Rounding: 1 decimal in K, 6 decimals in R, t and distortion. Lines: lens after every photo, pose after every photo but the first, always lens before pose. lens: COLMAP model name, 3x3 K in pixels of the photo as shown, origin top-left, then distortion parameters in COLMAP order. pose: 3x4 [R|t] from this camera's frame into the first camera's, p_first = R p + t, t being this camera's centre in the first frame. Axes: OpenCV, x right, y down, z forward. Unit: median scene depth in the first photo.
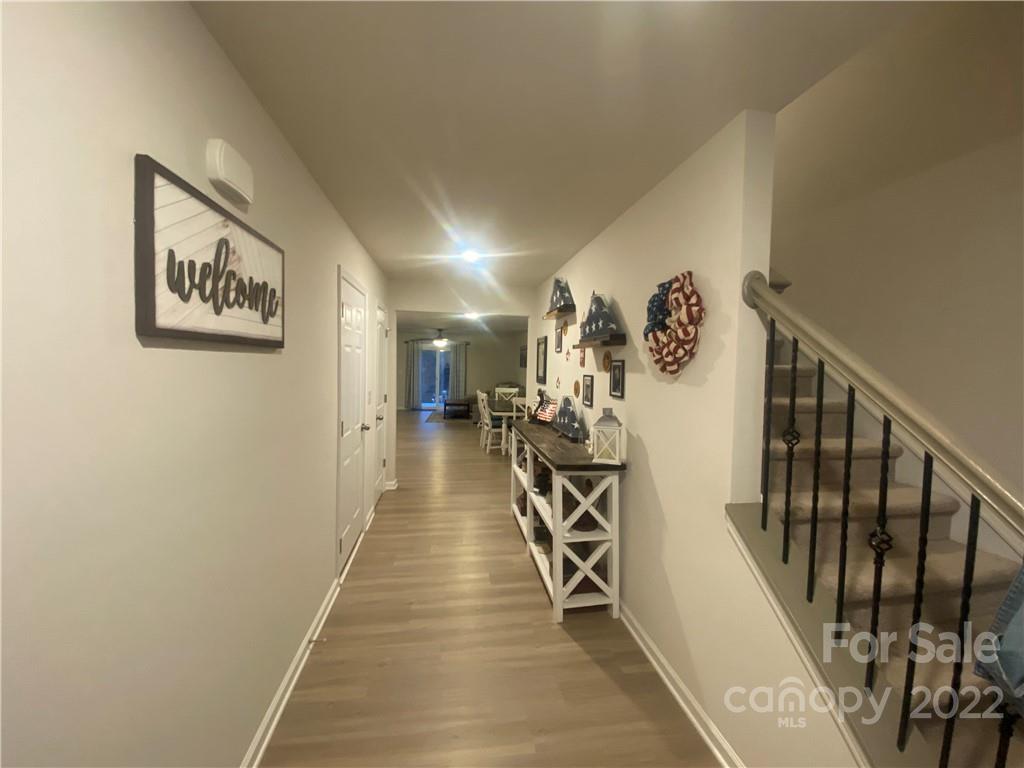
lens RADIAL K [[408.0, 0, 512.0], [0, 408.0, 384.0], [0, 0, 1]] dist [0.026482, -0.024581]
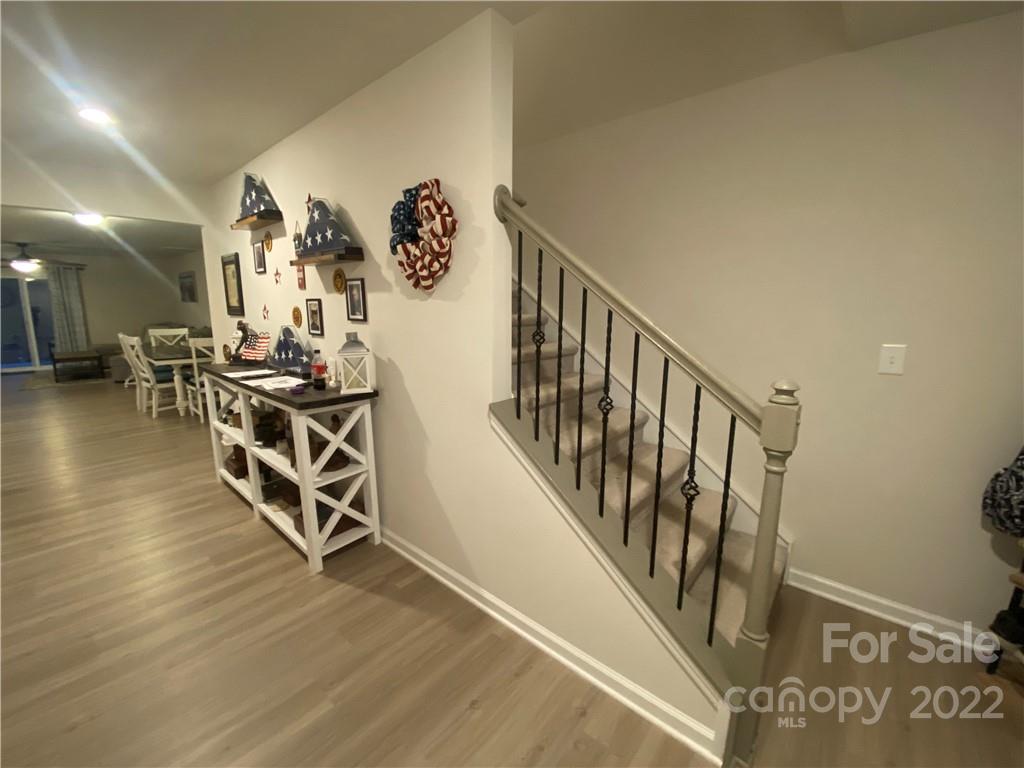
lens RADIAL K [[408.0, 0, 512.0], [0, 408.0, 384.0], [0, 0, 1]] dist [0.026482, -0.024581]
pose [[0.764363, -0.140777, 0.629230, -0.072833], [0.041477, 0.984589, 0.169895, 0.029320], [-0.643450, -0.103763, 0.758423, 0.071106]]
